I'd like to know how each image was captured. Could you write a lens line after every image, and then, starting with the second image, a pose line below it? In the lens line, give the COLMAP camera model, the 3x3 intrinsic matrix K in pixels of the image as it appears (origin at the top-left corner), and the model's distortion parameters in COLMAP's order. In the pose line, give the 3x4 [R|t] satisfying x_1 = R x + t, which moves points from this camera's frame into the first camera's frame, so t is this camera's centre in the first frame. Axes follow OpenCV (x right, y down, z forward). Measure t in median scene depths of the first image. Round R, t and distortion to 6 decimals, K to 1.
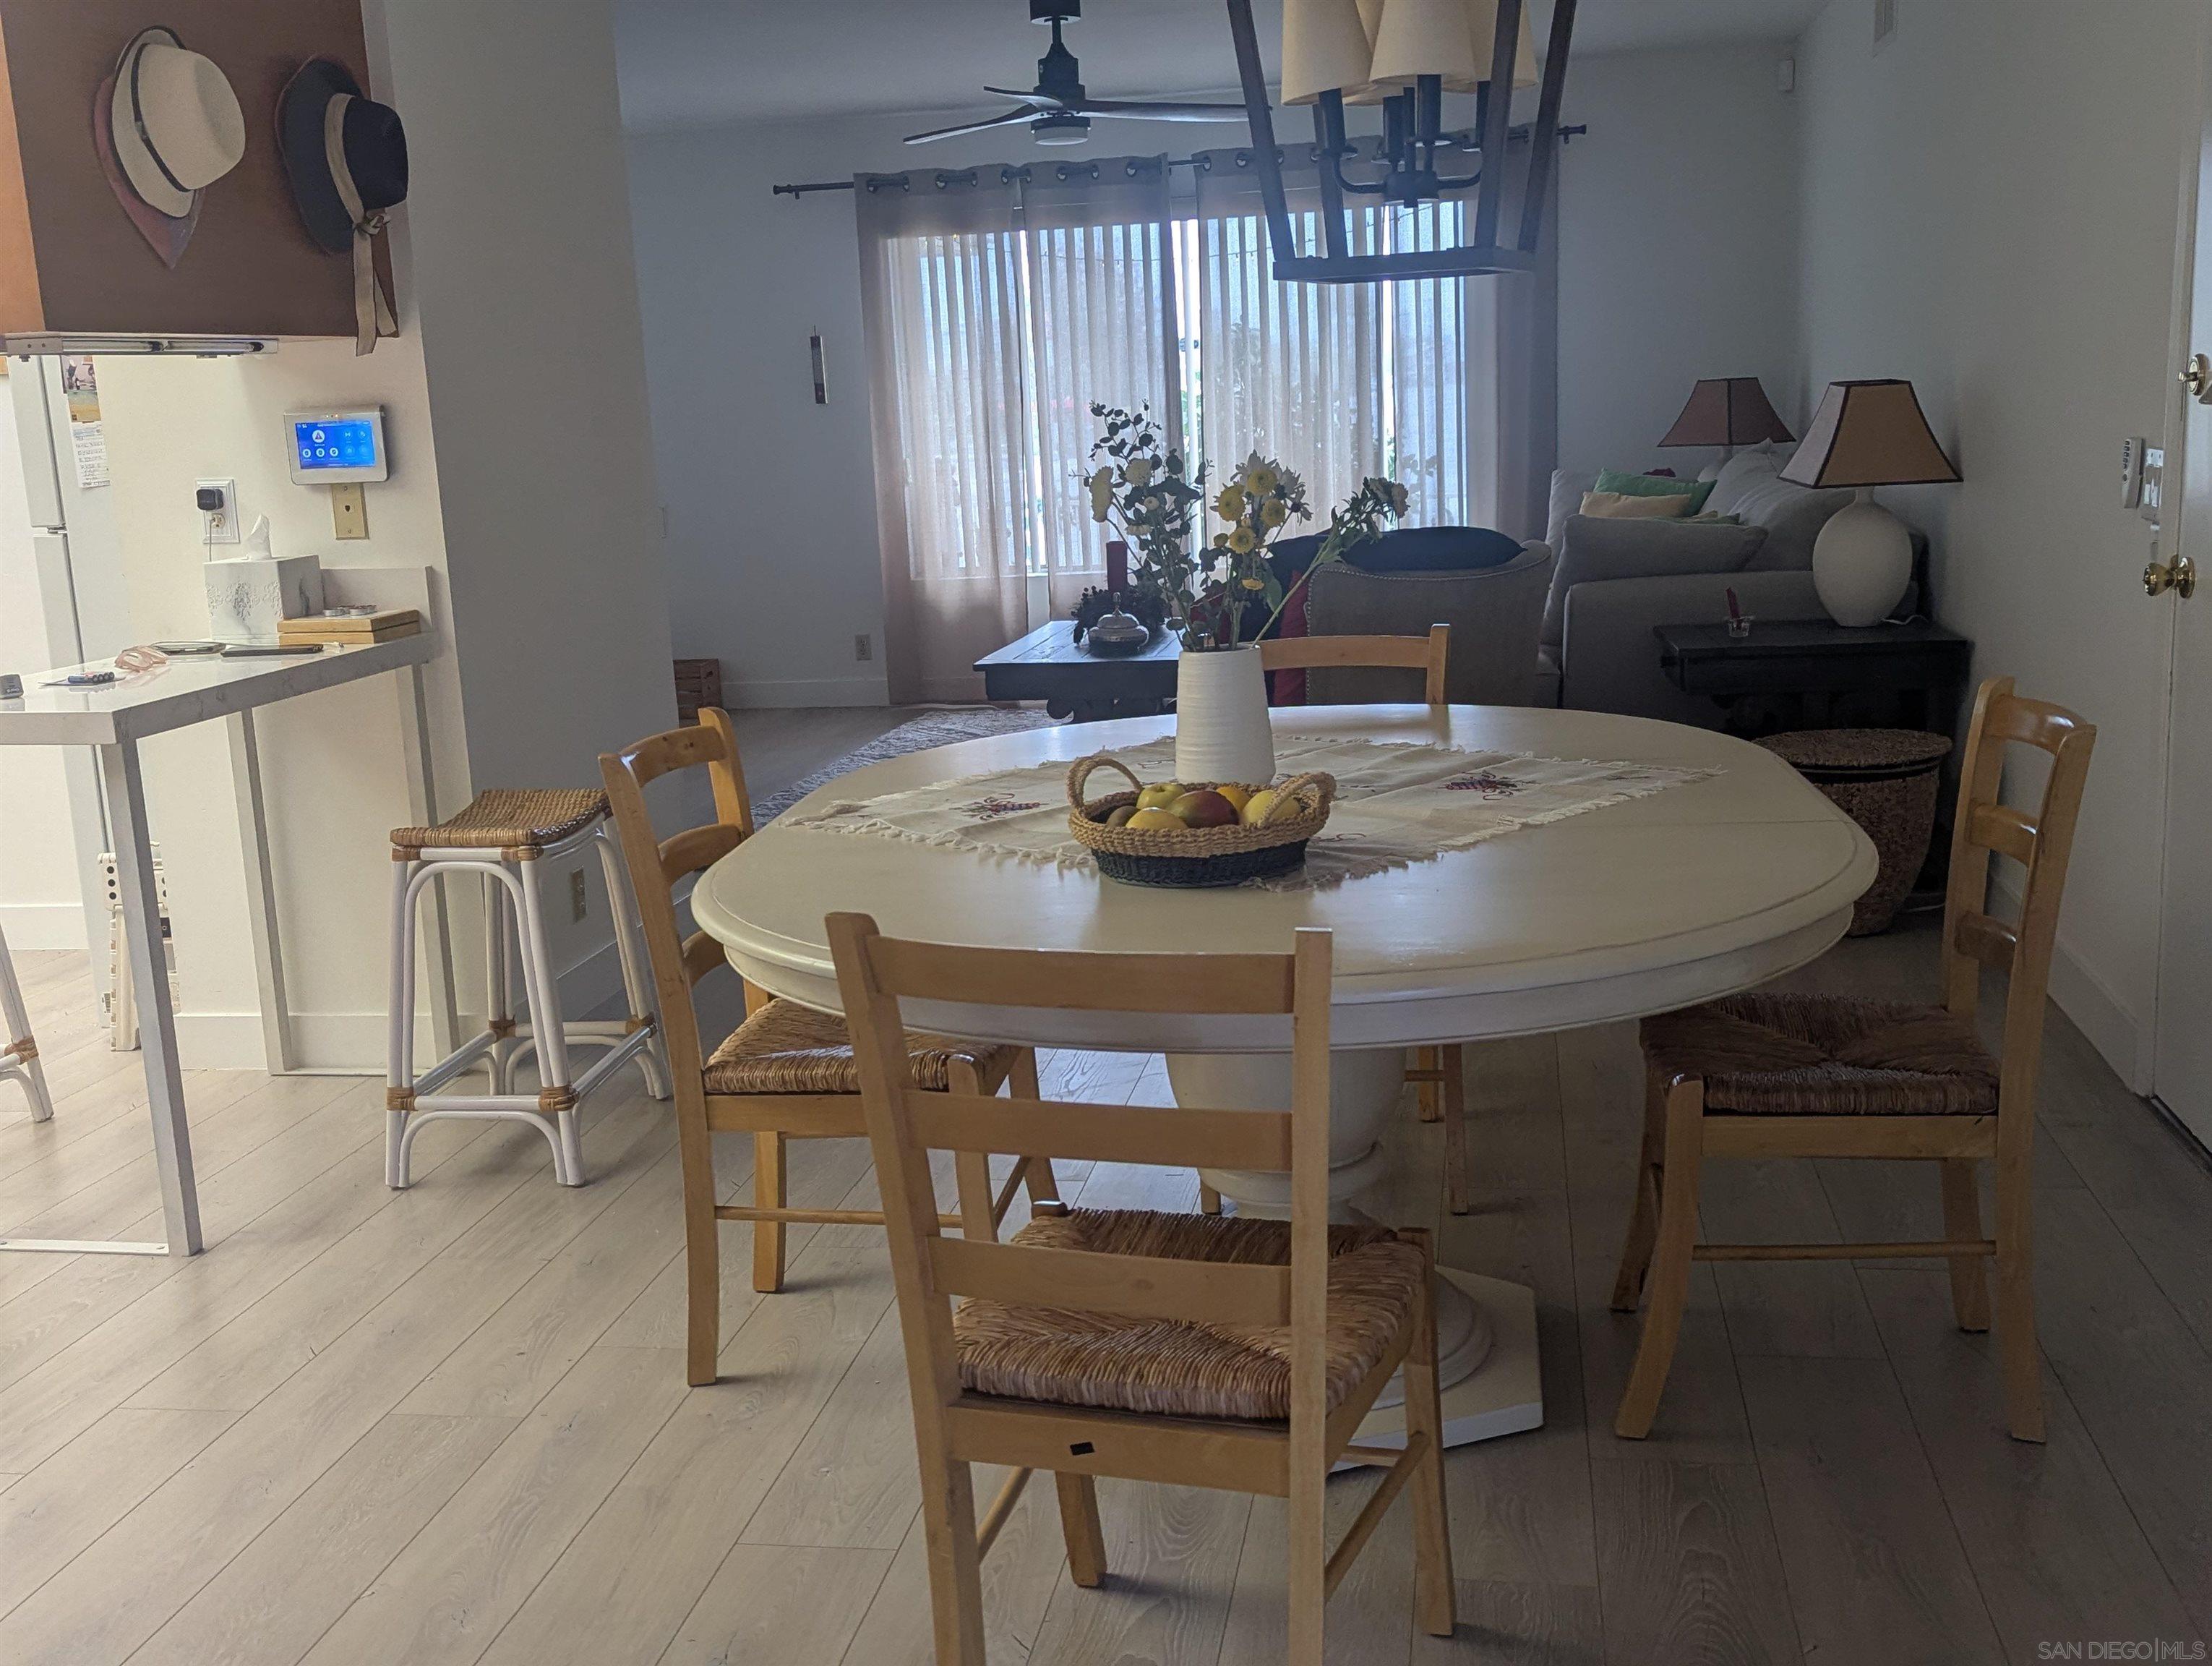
lens RADIAL K [[2176.9, 0, 1104.8], [0, 2176.9, 808.5], [0, 0, 1]] dist [0.087704, -0.134573]
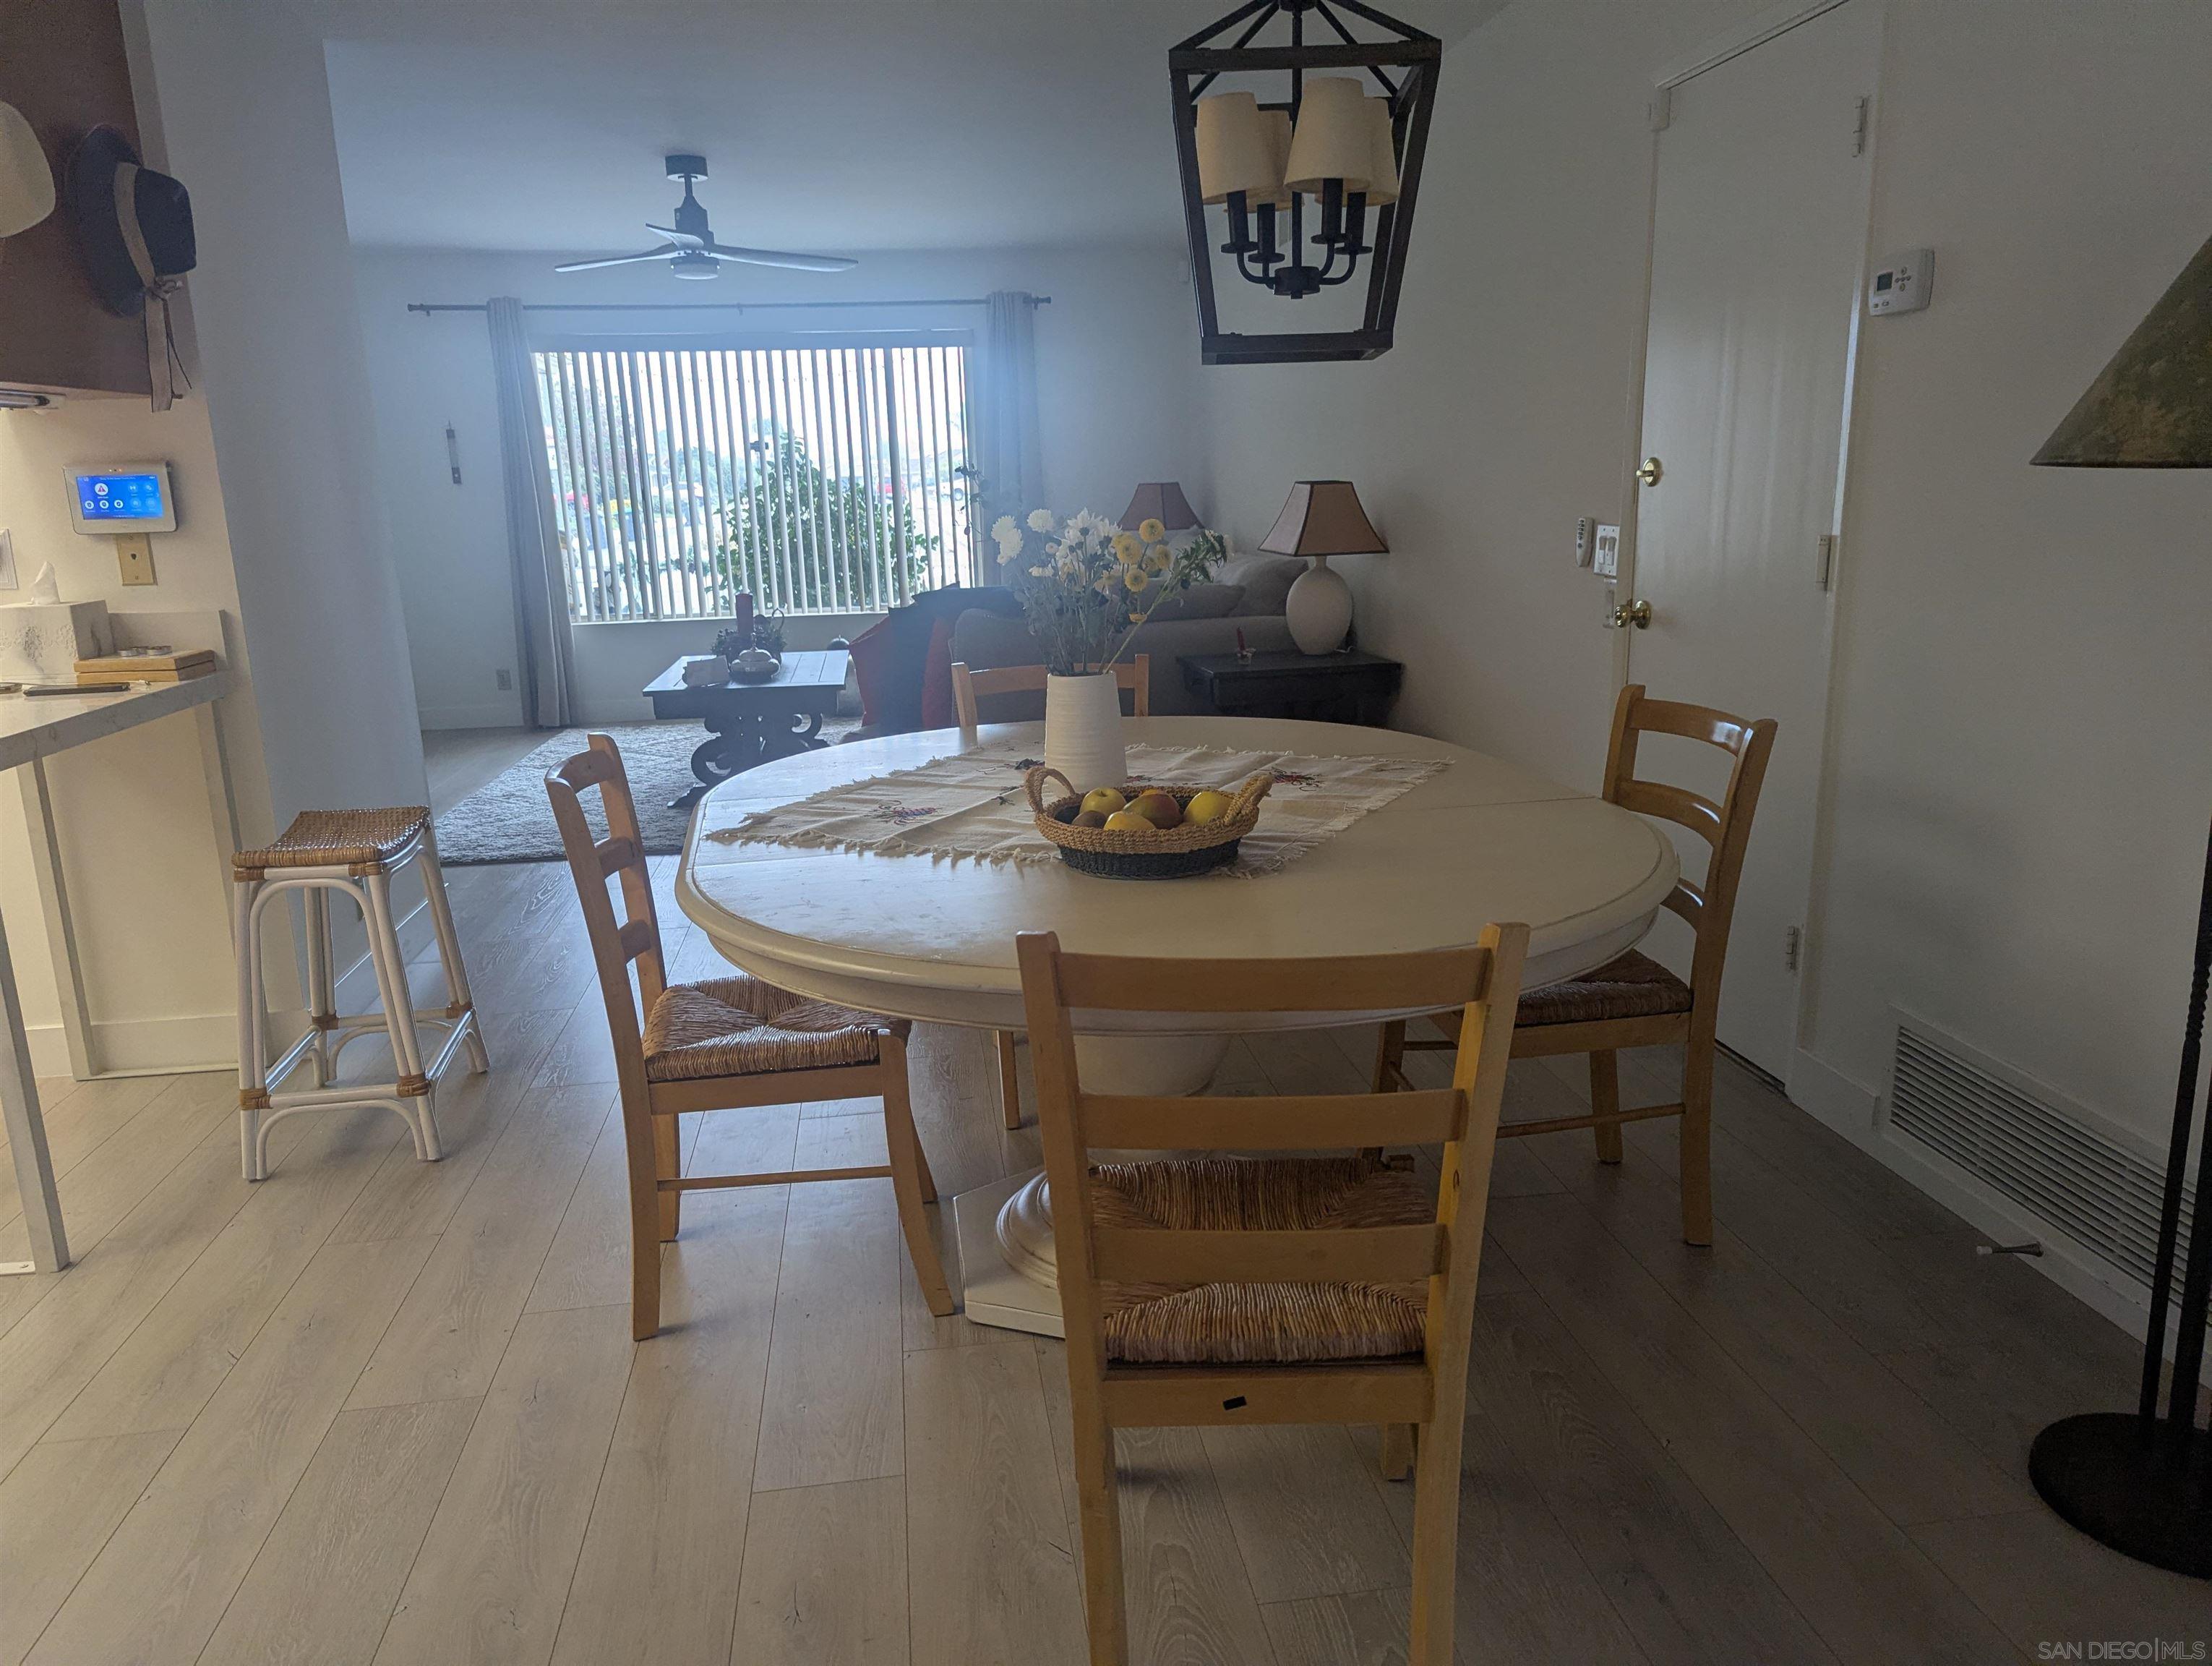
lens RADIAL K [[1531.0, 0, 1131.5], [0, 1531.0, 836.6], [0, 0, 1]] dist [0.064402, -0.053843]
pose [[0.952808, -0.047321, 0.299861, -0.121885], [0.037934, 0.998593, 0.037052, -0.009317], [-0.301193, -0.023928, 0.953263, 0.125646]]
